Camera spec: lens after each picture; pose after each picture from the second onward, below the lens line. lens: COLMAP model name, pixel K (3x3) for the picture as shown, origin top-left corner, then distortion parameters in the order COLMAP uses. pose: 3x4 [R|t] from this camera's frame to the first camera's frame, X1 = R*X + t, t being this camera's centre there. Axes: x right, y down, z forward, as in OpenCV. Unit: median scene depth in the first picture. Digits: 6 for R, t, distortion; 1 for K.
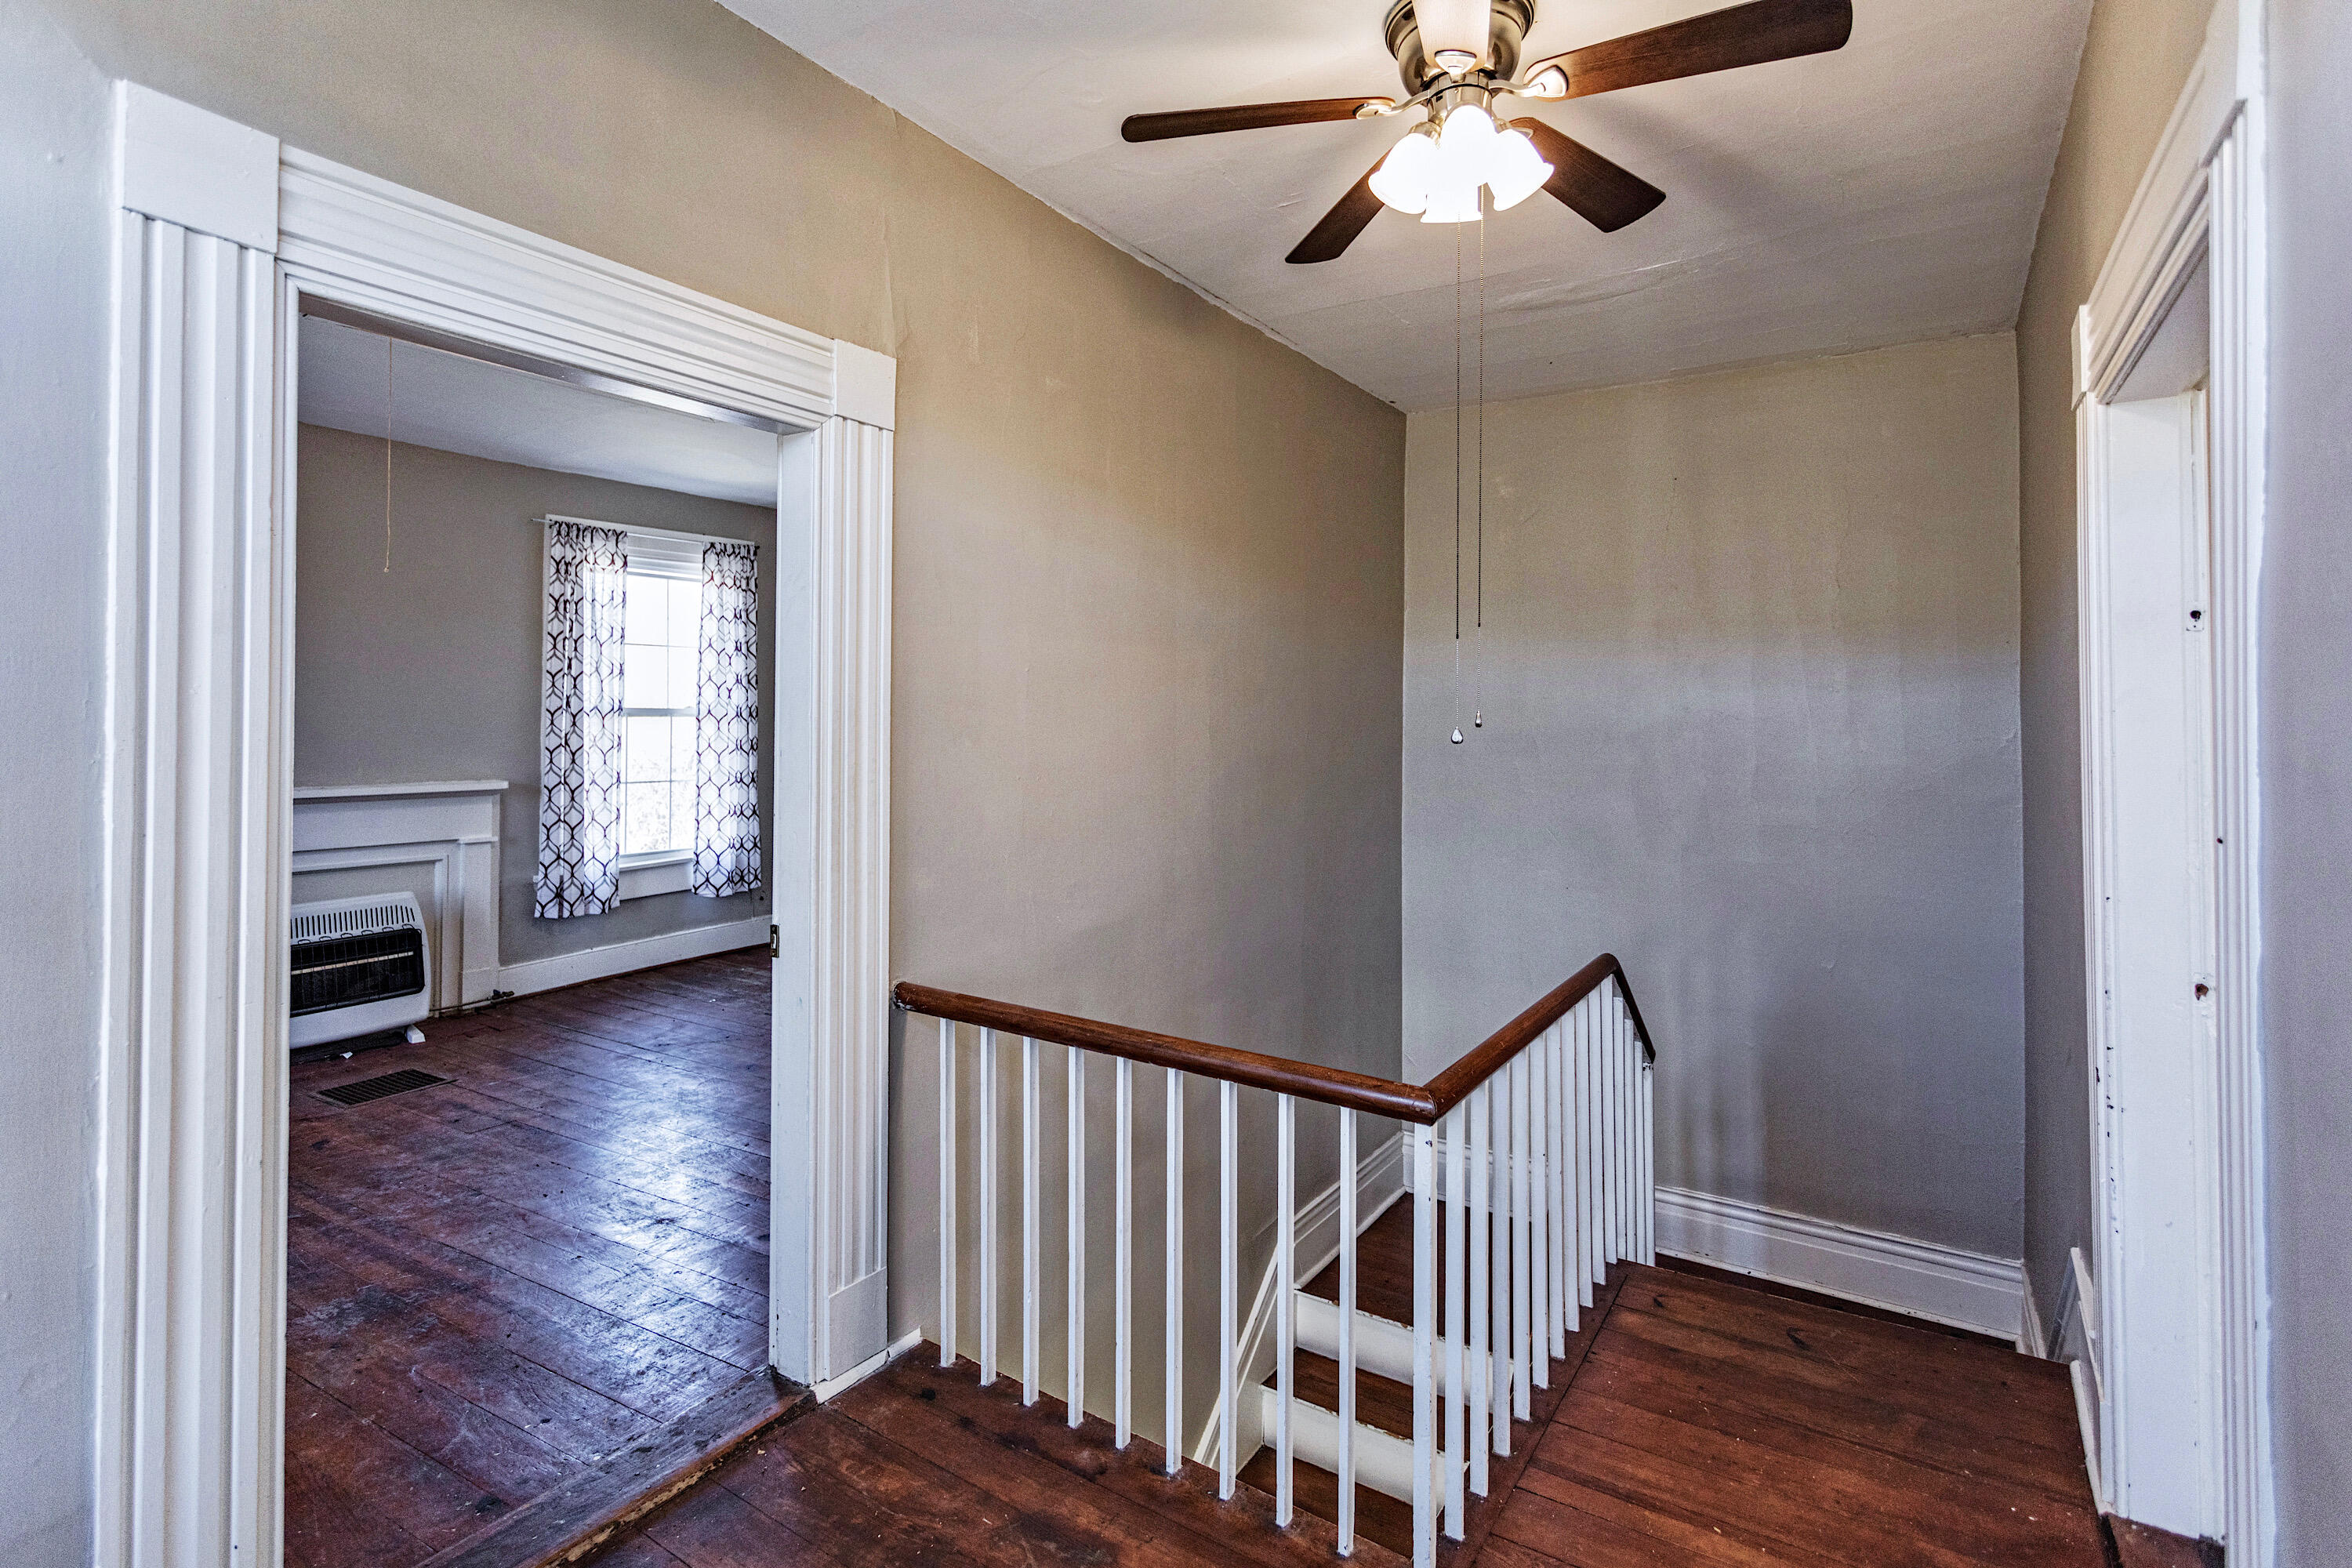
lens RADIAL K [[1119.4, 0, 1174.7], [0, 1119.4, 759.1], [0, 0, 1]] dist [0.001098, 0.000305]
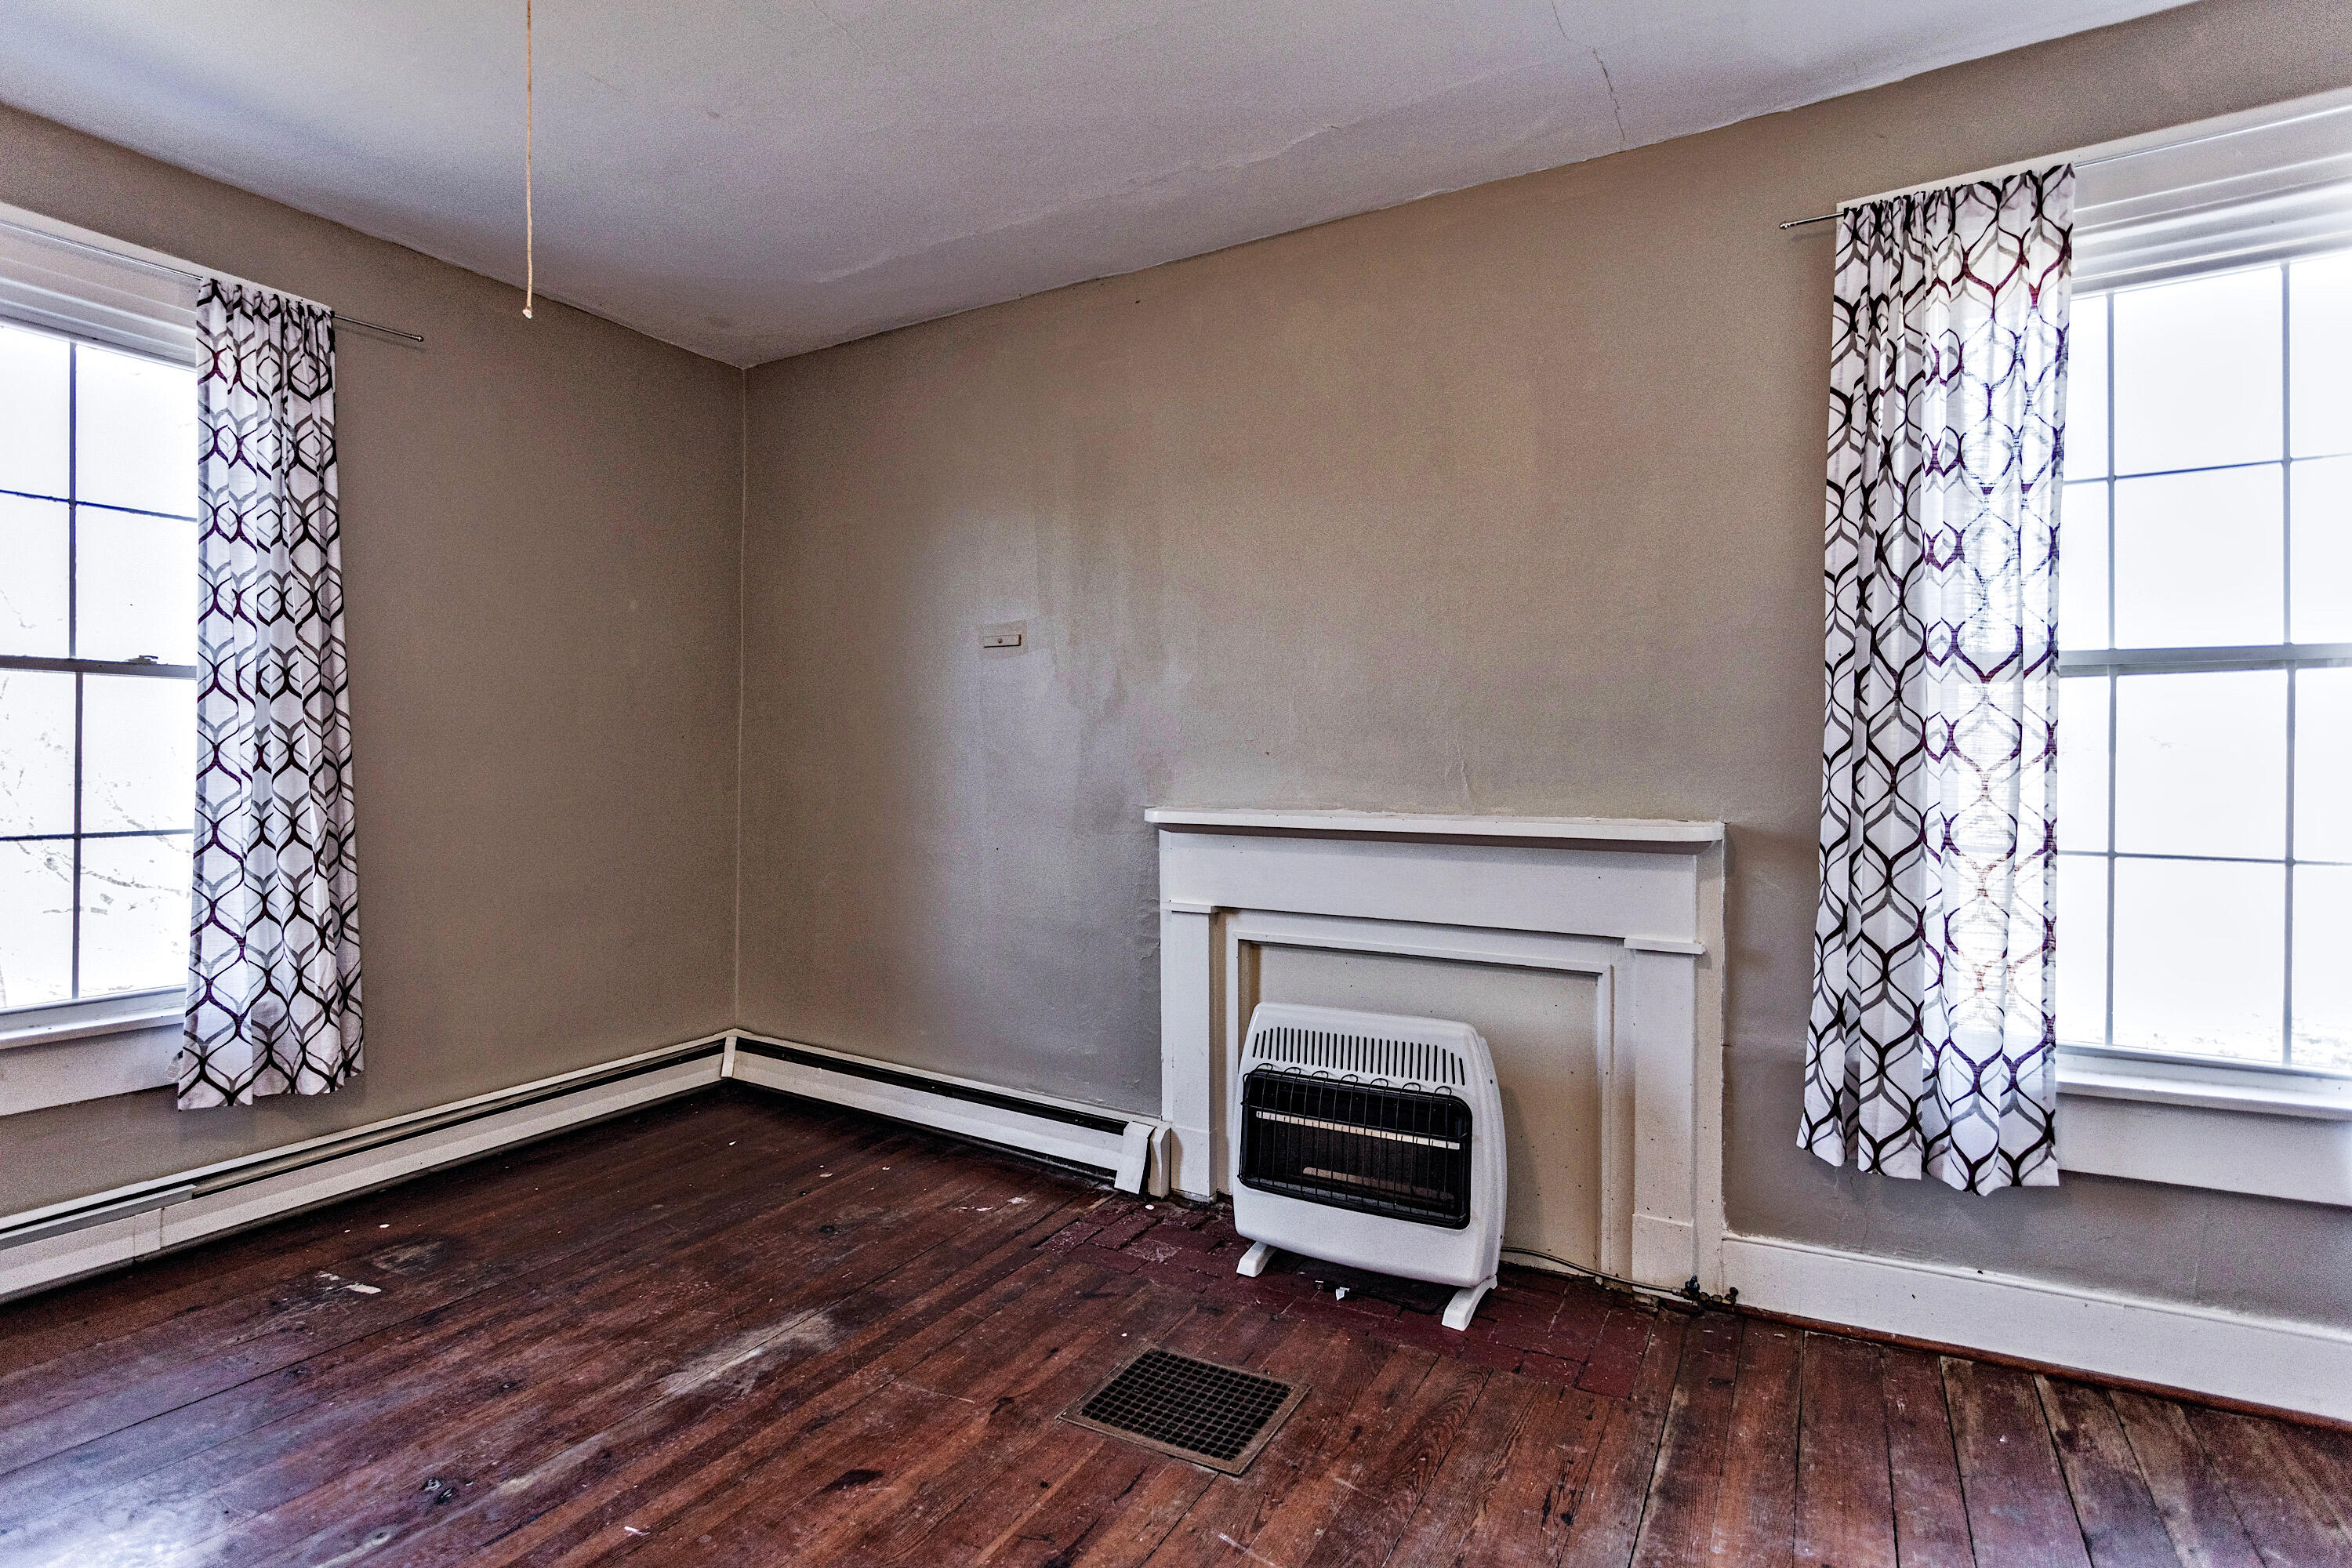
lens RADIAL K [[1119.4, 0, 1174.7], [0, 1119.4, 759.1], [0, 0, 1]] dist [0.001098, 0.000305]
pose [[0.069362, -0.006737, -0.997569, -0.154863], [-0.041326, 0.999099, -0.009621, 0.005934], [0.996735, 0.041893, 0.069021, 0.723677]]
